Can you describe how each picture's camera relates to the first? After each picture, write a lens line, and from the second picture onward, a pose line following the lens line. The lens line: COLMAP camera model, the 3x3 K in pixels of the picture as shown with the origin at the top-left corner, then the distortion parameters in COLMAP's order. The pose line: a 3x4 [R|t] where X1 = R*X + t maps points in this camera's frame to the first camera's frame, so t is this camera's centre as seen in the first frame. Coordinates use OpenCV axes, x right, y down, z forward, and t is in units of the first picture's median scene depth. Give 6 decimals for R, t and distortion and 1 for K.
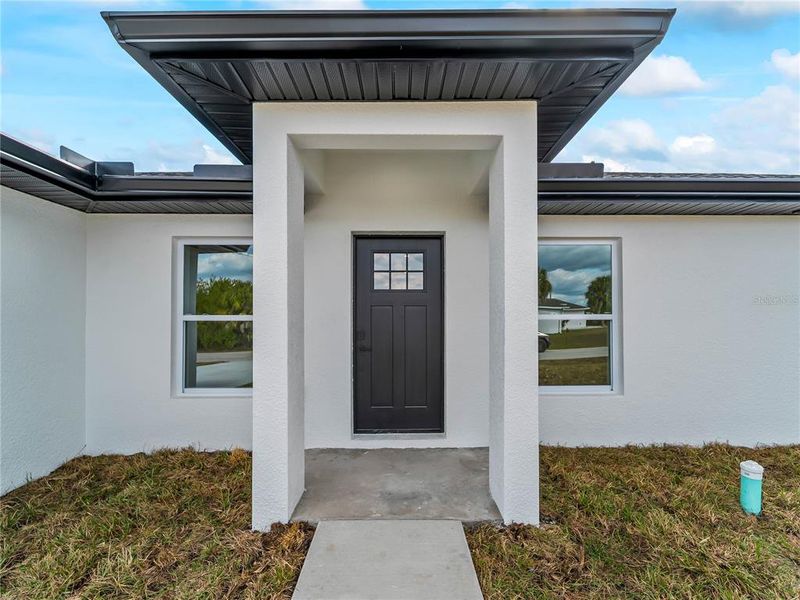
lens RADIAL K [[369.3, 0, 401.3], [0, 369.3, 307.3], [0, 0, 1]] dist [-0.001547, 0.001263]
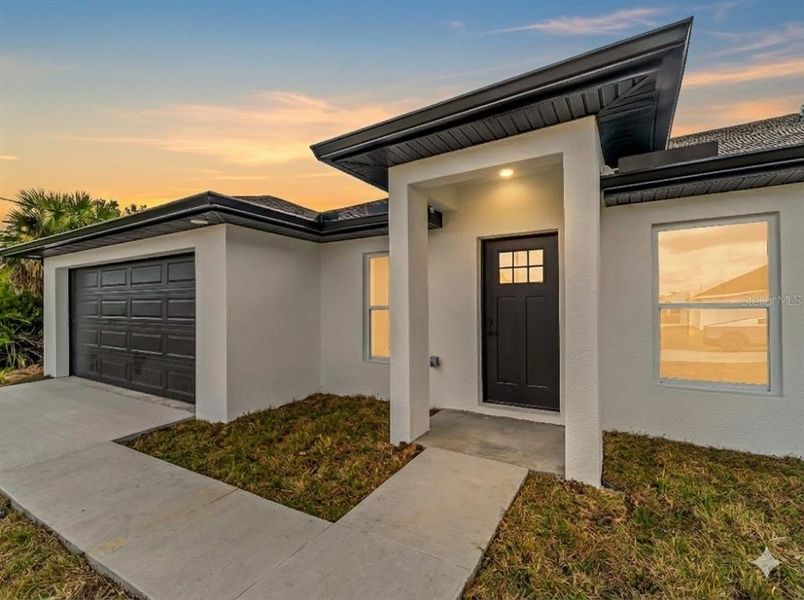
lens RADIAL K [[388.5, 0, 400.5], [0, 388.5, 300.3], [0, 0, 1]] dist [-0.001689, -0.000957]
pose [[0.838799, -0.013459, -0.544275, 0.403530], [0.013268, 0.999903, -0.004279, 0.007627], [0.544280, -0.003632, 0.838896, -0.259709]]
